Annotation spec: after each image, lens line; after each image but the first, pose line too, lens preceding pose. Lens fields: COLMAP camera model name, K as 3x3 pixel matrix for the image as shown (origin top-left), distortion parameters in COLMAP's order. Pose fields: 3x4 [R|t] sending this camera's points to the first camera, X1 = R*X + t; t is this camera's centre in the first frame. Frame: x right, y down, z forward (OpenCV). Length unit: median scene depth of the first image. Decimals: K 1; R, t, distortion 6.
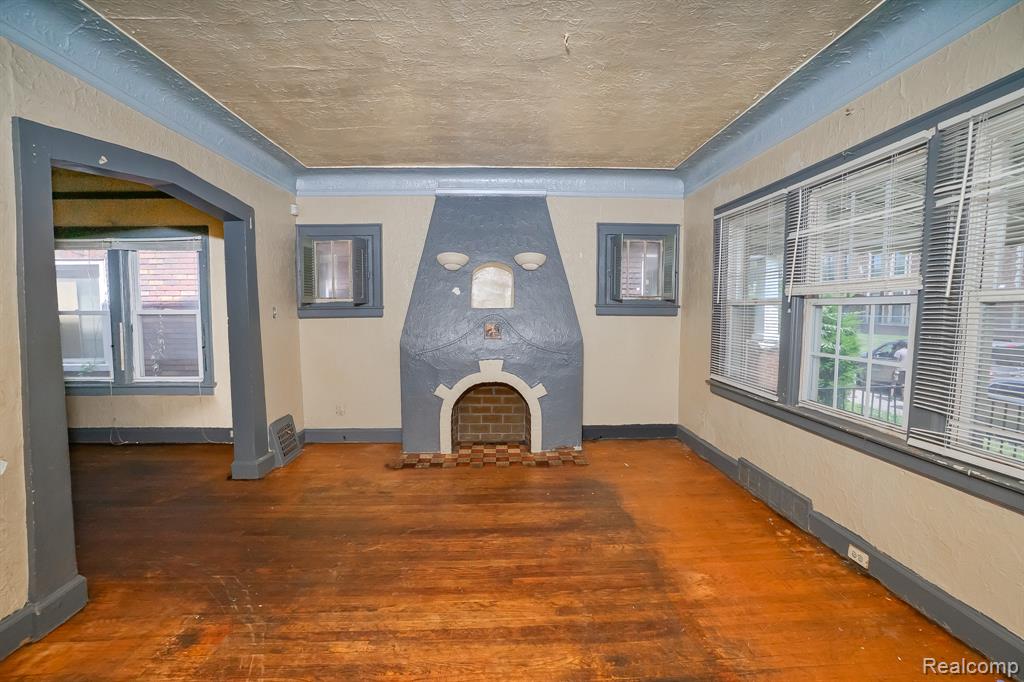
lens RADIAL K [[448.6, 0, 512.0], [0, 448.6, 341.0], [0, 0, 1]] dist [-0.064641, 0.023786]
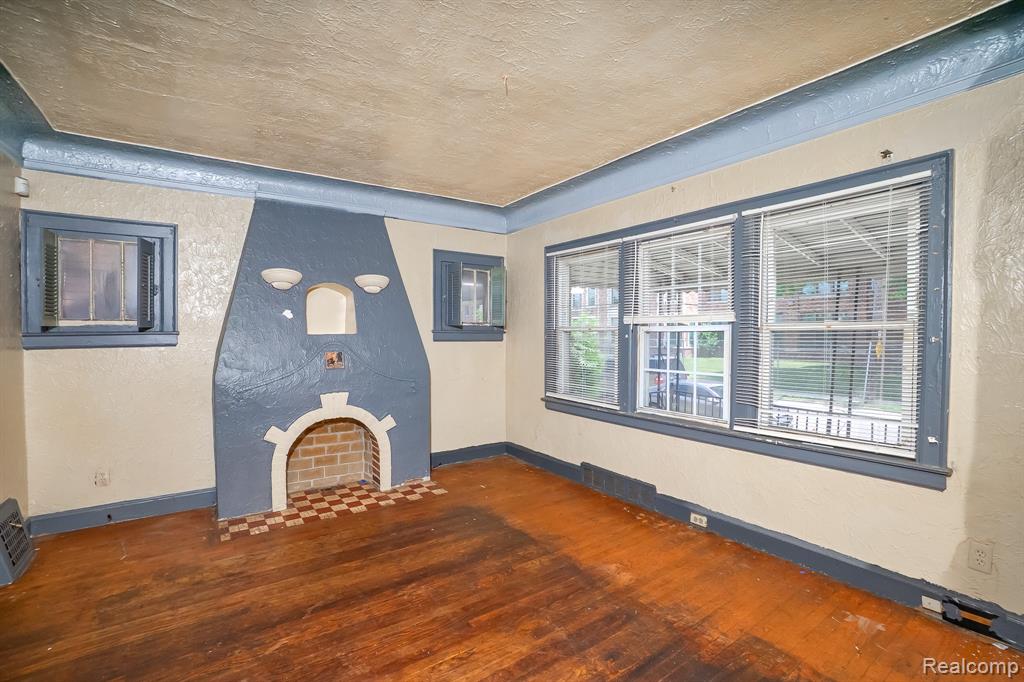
lens RADIAL K [[455.7, 0, 512.0], [0, 455.7, 341.0], [0, 0, 1]] dist [-0.065611, 0.024522]
pose [[0.844561, -0.008781, 0.535387, -0.284908], [0.038232, 0.998303, -0.043936, -0.009470], [-0.534092, 0.057576, 0.843463, 0.075976]]
